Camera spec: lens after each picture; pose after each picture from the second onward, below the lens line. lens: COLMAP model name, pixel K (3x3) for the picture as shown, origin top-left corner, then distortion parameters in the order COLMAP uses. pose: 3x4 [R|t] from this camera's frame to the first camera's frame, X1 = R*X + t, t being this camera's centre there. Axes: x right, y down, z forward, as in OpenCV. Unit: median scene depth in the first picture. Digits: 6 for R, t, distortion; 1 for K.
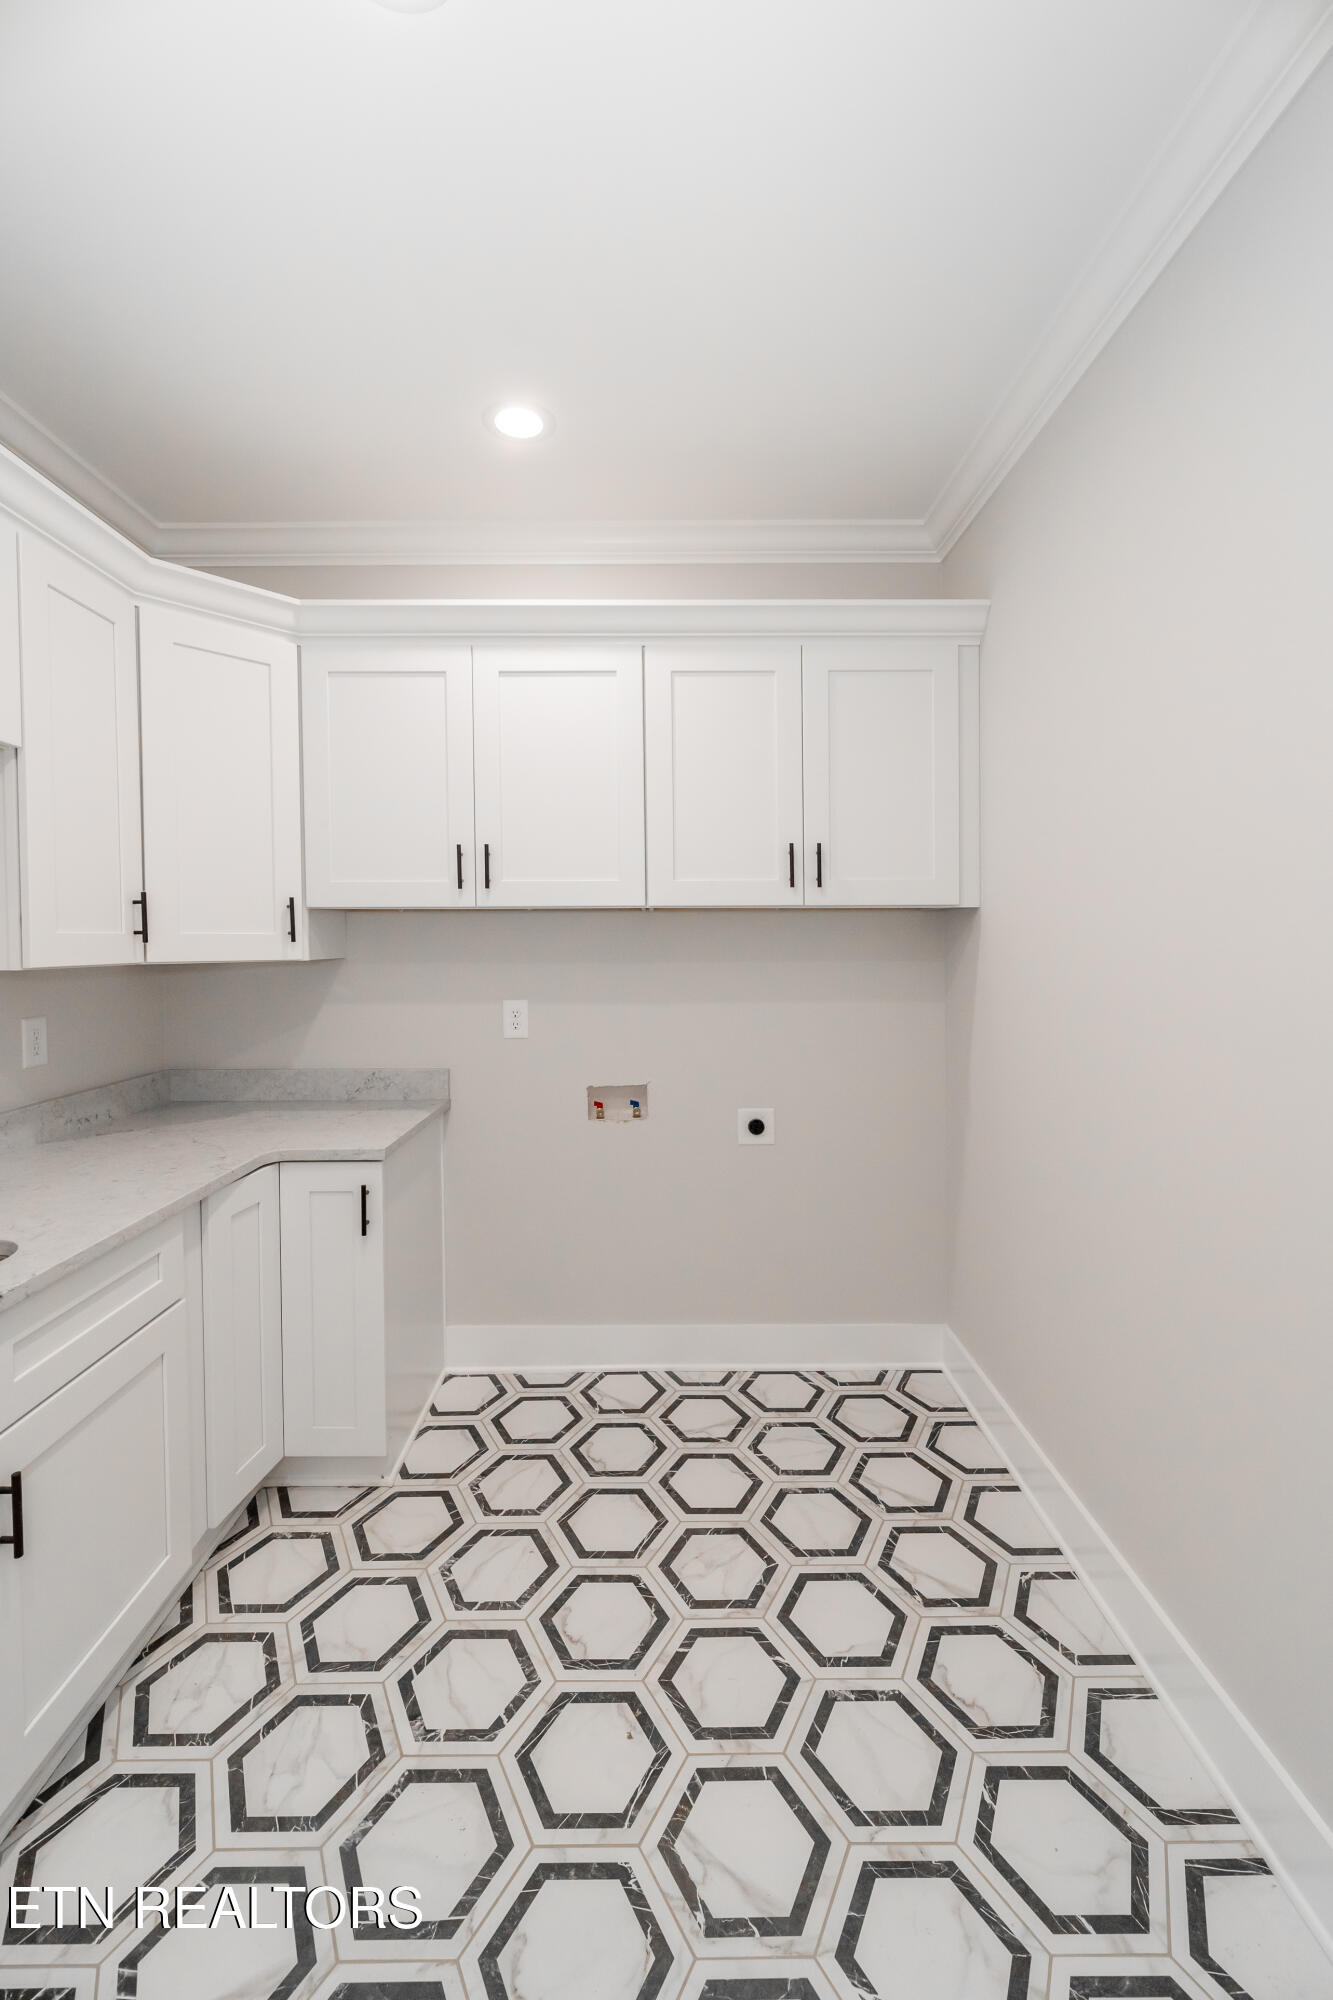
lens RADIAL K [[823.5, 0, 665.2], [0, 823.5, 953.1], [0, 0, 1]] dist [0.001468, 0.000287]
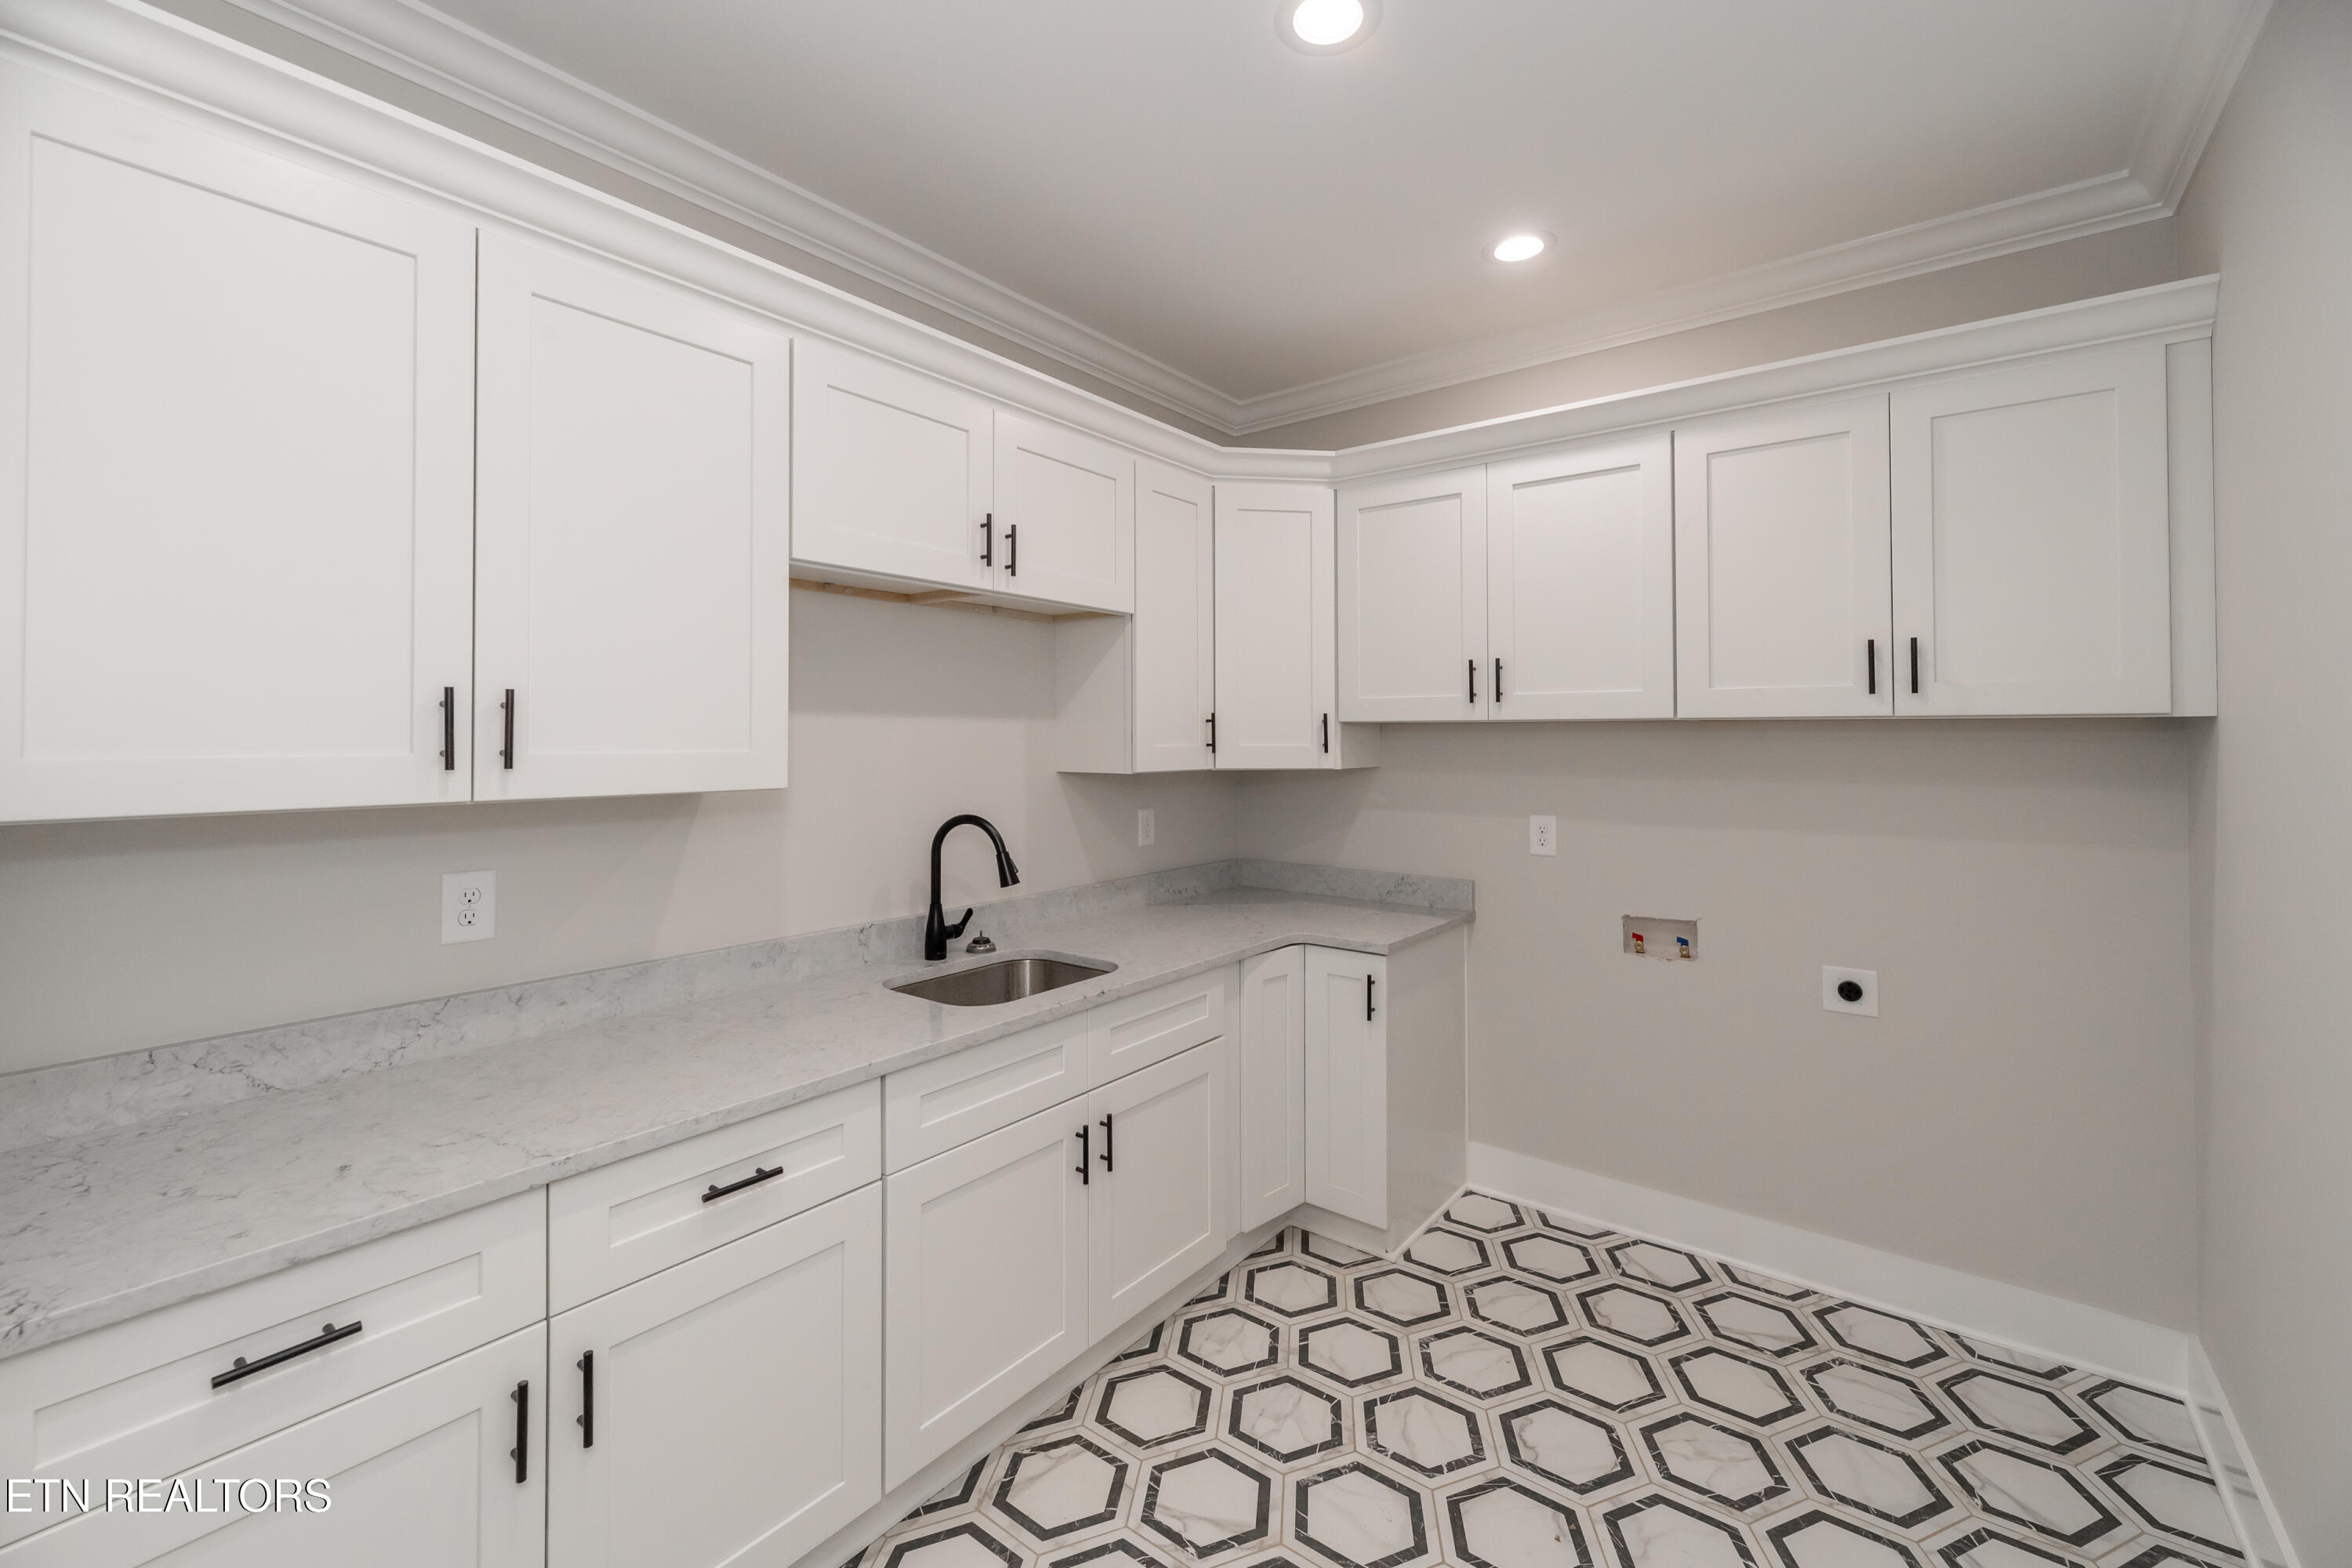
lens RADIAL K [[968.5, 0, 1181.2], [0, 968.5, 715.3], [0, 0, 1]] dist [0.001468, 0.000287]
pose [[0.787697, -0.009187, -0.615994, 0.206456], [-0.014046, 0.999361, -0.032866, -0.018208], [0.615902, 0.034541, 0.787065, -0.166948]]
